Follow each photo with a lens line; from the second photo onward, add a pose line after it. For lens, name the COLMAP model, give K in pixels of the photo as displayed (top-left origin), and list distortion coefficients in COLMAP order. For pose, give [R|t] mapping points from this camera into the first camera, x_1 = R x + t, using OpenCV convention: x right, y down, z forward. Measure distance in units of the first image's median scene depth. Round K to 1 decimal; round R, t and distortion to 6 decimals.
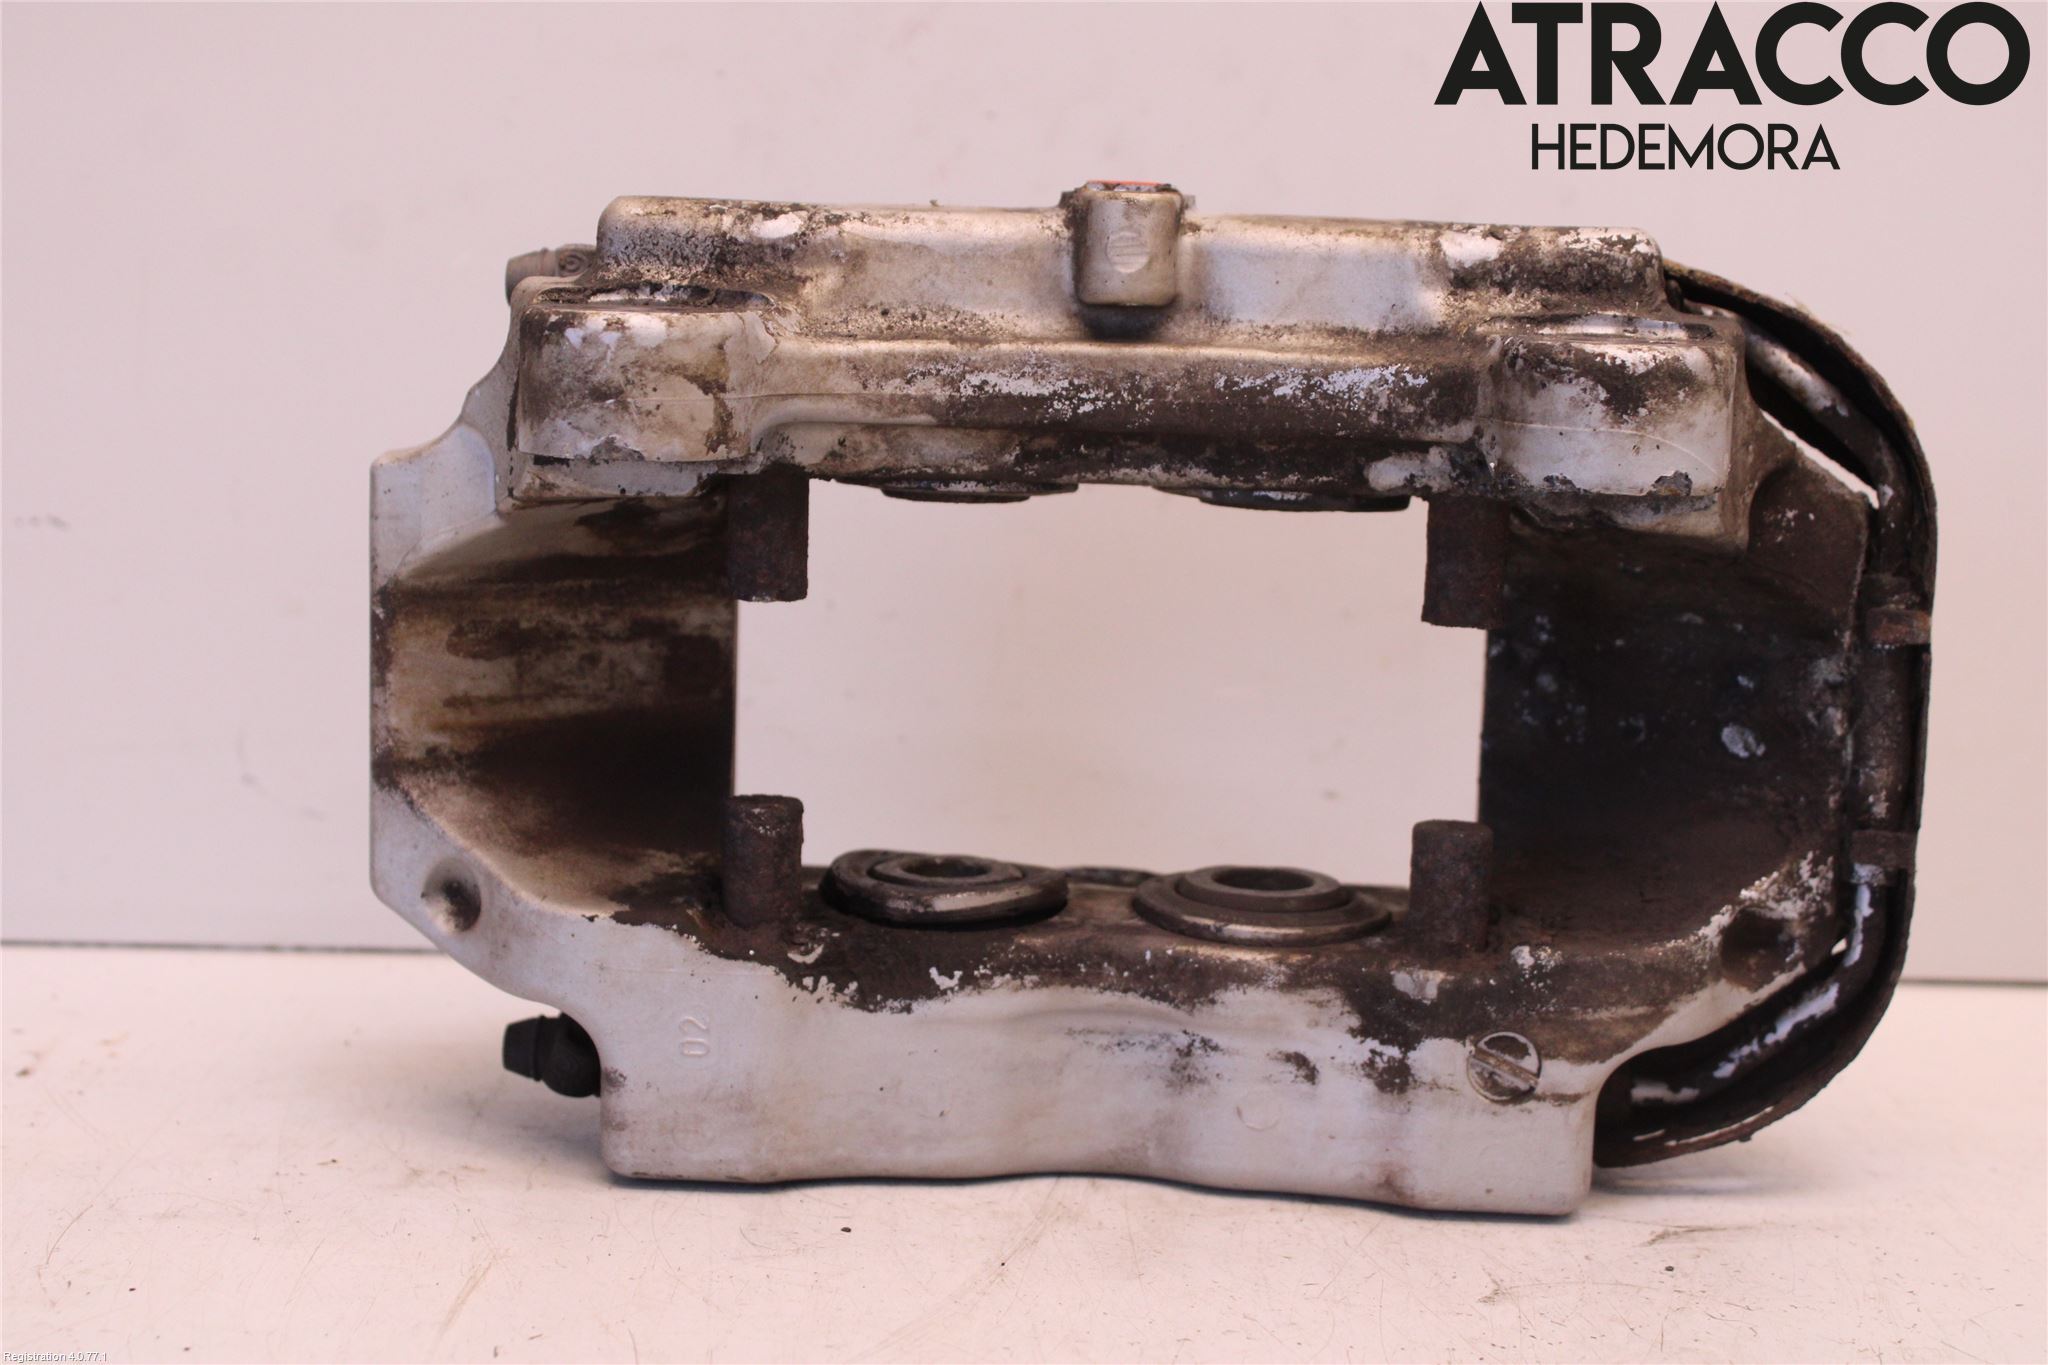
lens RADIAL K [[3105.6, 0, 1024.0], [0, 3105.6, 682.5], [0, 0, 1]] dist [0.000038, 0.023447]
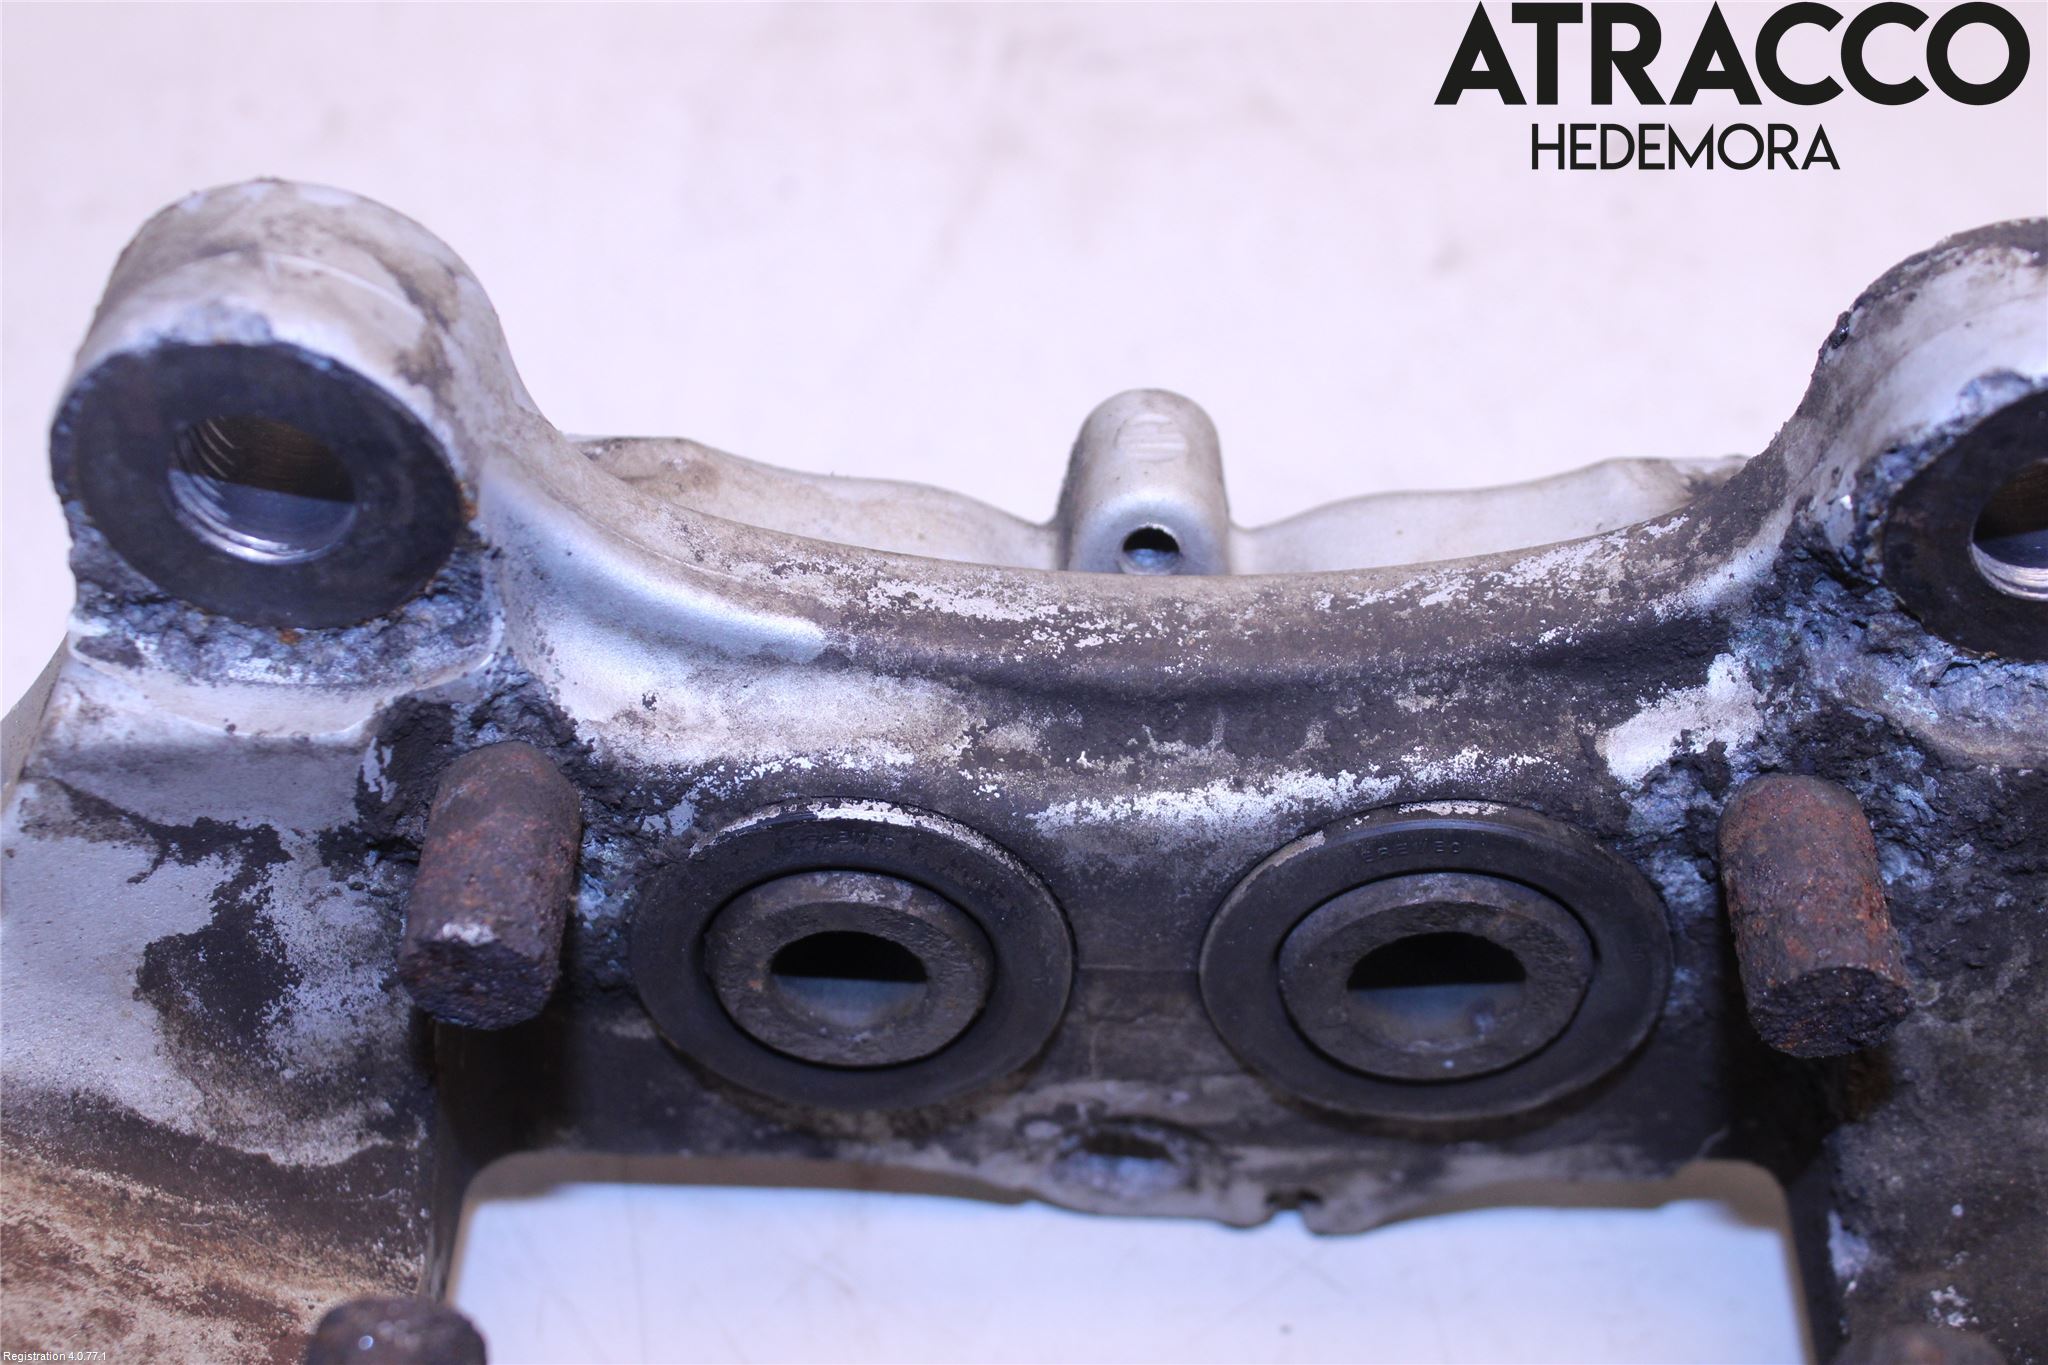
lens RADIAL K [[2797.8, 0, 1060.8], [0, 2797.8, 679.2], [0, 0, 1]] dist [-0.062757, 0.082698]
pose [[0.998910, 0.016889, 0.043513, -0.007265], [0.024318, 0.607403, -0.794021, 0.318638], [-0.039840, 0.794214, 0.606331, 0.698685]]
